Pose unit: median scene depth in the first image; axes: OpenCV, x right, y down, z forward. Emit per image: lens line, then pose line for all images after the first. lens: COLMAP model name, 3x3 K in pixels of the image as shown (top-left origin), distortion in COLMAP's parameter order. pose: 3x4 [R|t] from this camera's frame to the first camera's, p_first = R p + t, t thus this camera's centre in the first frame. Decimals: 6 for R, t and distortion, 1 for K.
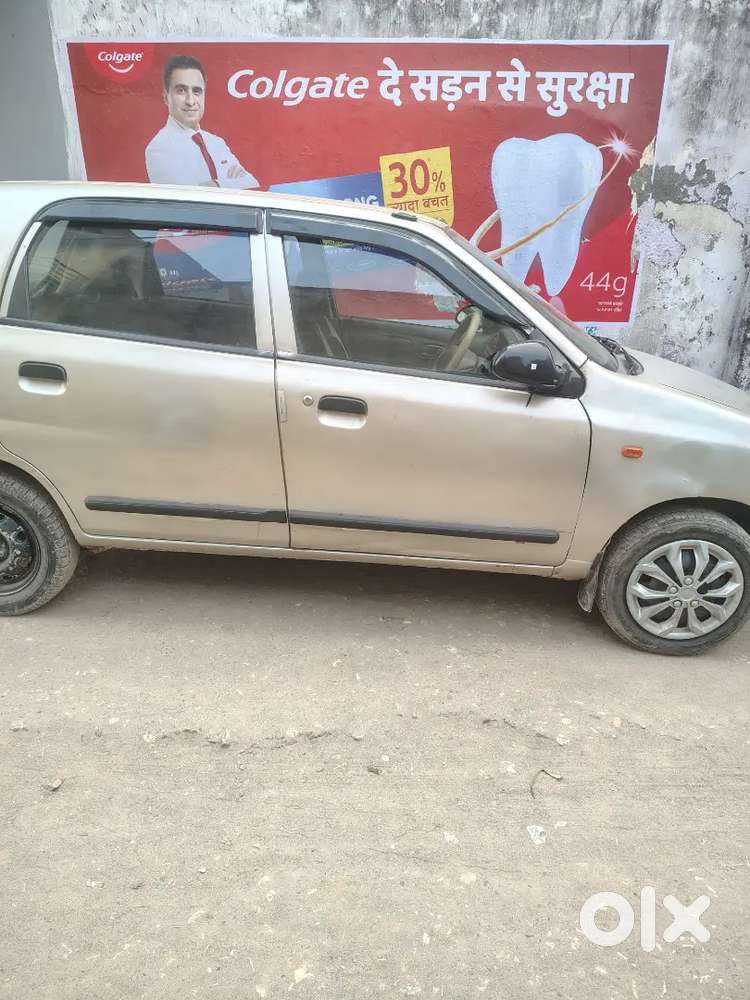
lens RADIAL K [[701.6, 0, 387.2], [0, 701.6, 496.8], [0, 0, 1]] dist [0.049834, -0.067949]
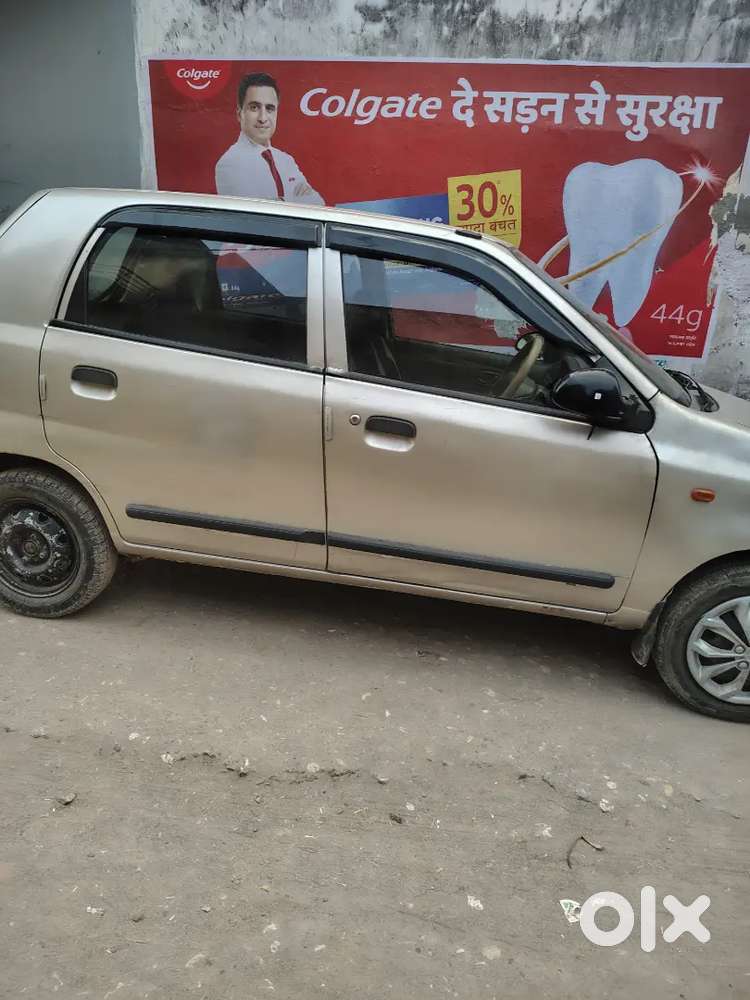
lens RADIAL K [[703.2, 0, 375.0], [0, 703.2, 500.0], [0, 0, 1]] dist [0.045197, -0.058776]
pose [[0.994105, 0.066310, -0.085784, 0.003752], [-0.069016, 0.997195, -0.028969, -0.001067], [0.083623, 0.034718, 0.995893, 0.043127]]
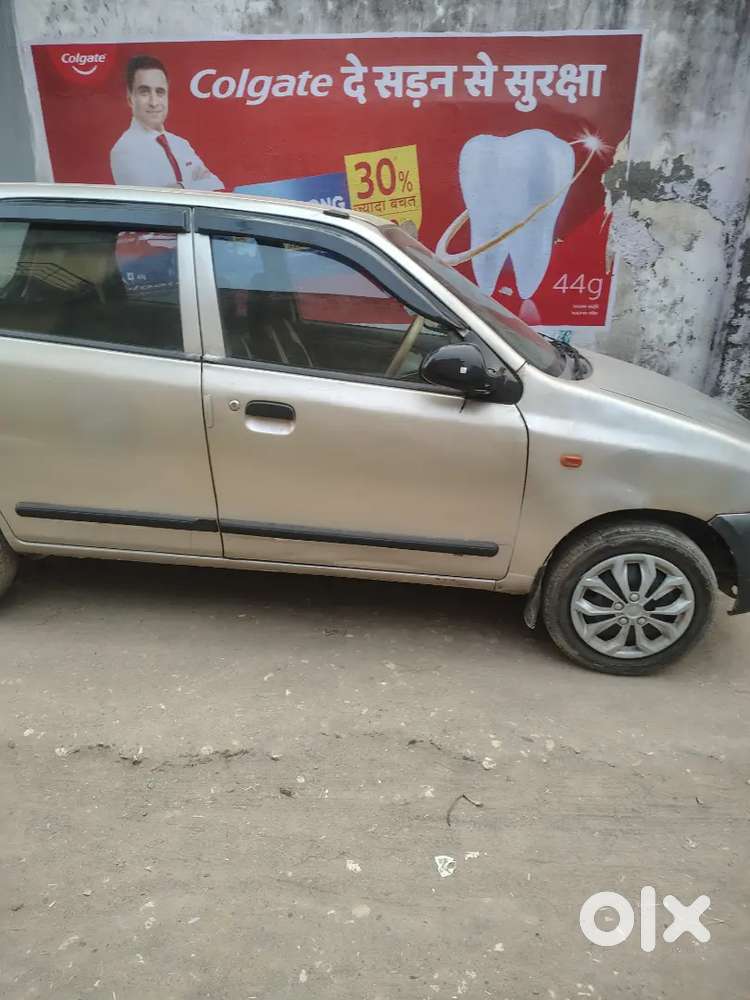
lens RADIAL K [[701.2, 0, 378.5], [0, 701.2, 506.1], [0, 0, 1]] dist [0.041545, -0.054173]
pose [[0.999113, 0.007733, -0.041404, 0.113880], [-0.007610, 0.999966, 0.003115, -0.003118], [0.041427, -0.002797, 0.999138, 0.040287]]
